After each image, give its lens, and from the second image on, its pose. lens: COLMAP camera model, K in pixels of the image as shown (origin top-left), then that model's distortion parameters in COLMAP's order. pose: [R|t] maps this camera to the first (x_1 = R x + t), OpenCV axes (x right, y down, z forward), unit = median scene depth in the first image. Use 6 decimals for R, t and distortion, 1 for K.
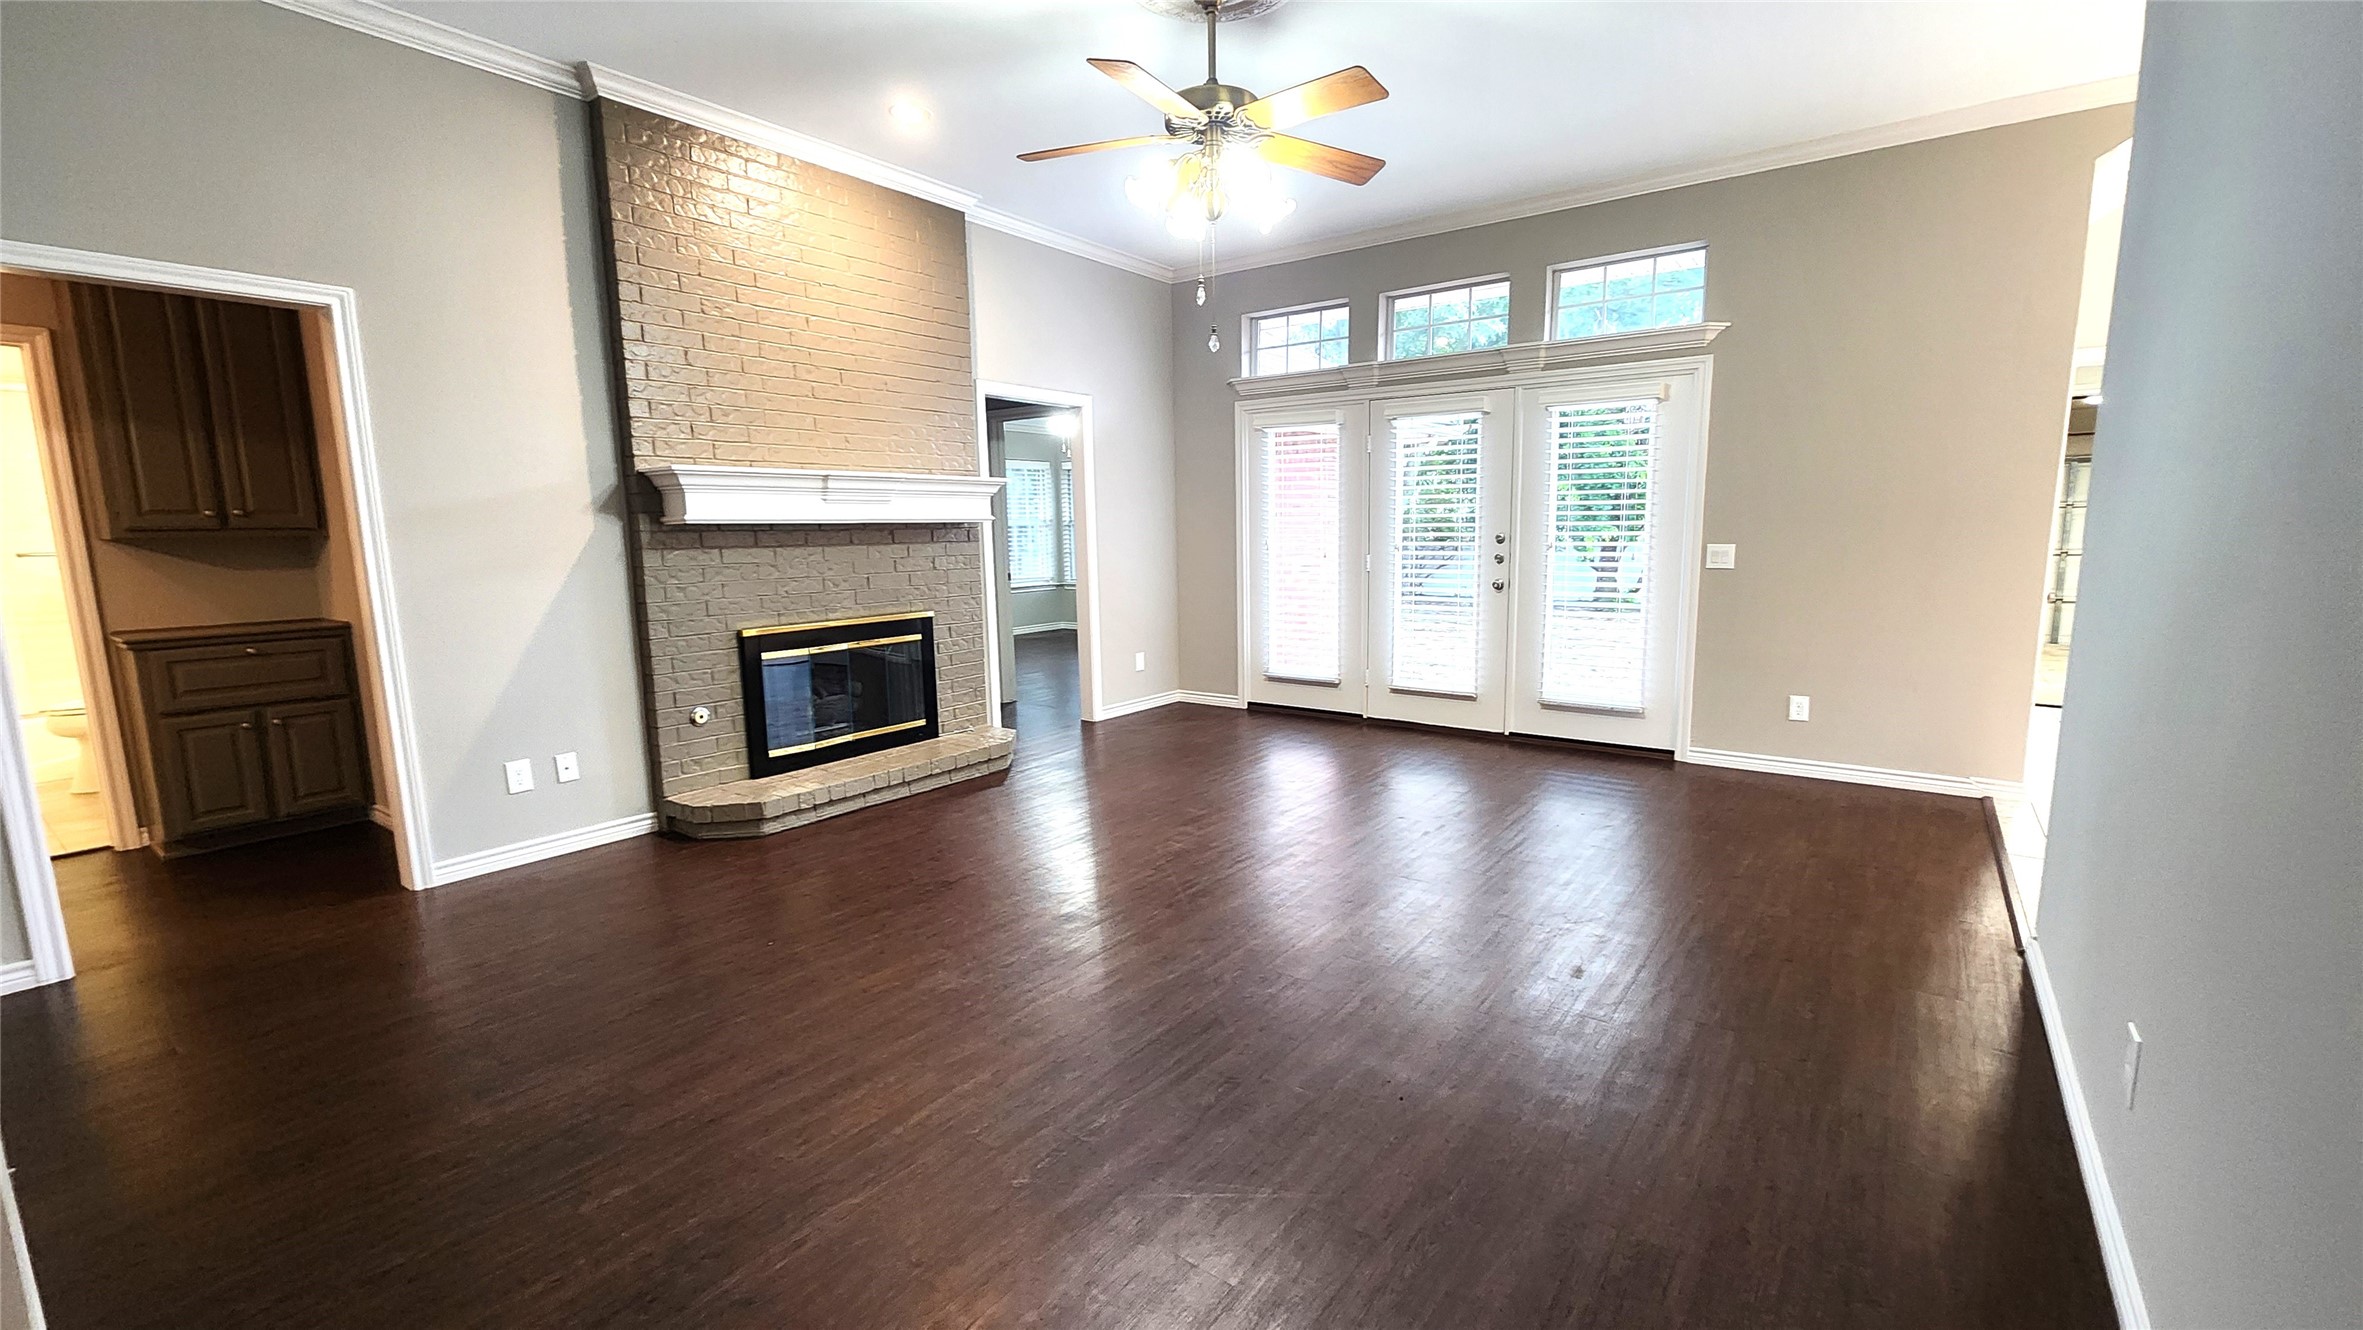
lens RADIAL K [[971.3, 0, 1200.0], [0, 971.3, 667.4], [0, 0, 1]] dist [-0.002907, 0.003590]
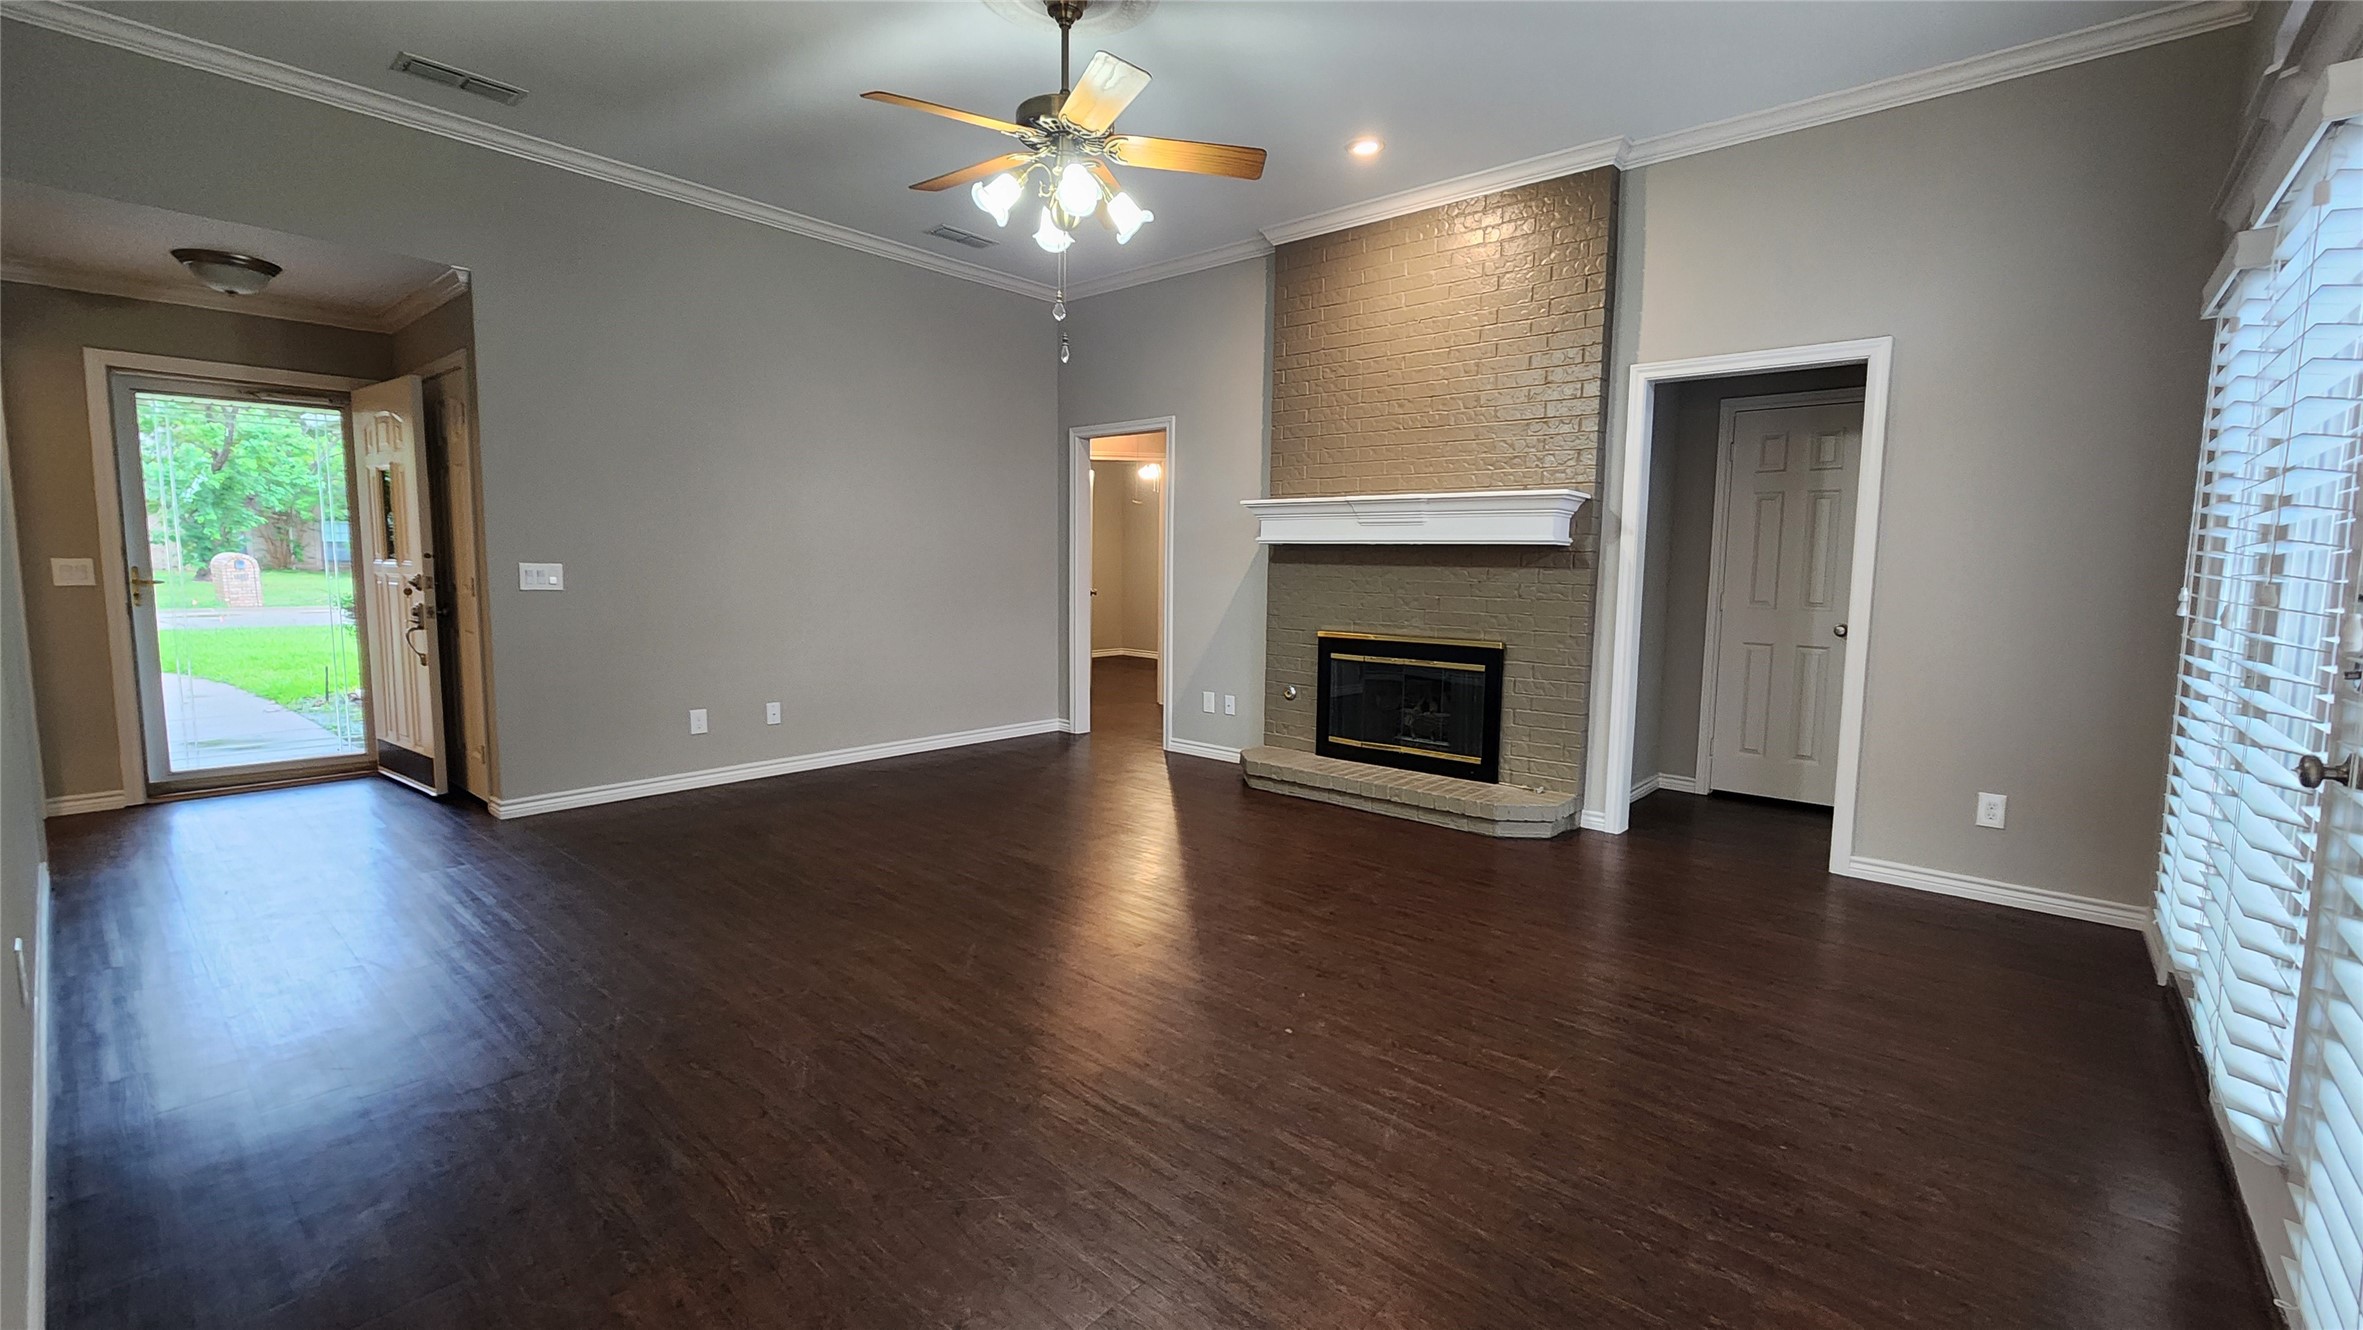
lens RADIAL K [[971.3, 0, 1193.7], [0, 971.3, 669.8], [0, 0, 1]] dist [-0.002907, 0.003590]
pose [[-0.091053, 0.116988, -0.988951, 0.751715], [-0.157633, 0.978862, 0.130308, -0.123945], [0.983291, 0.167757, -0.070687, 0.928230]]
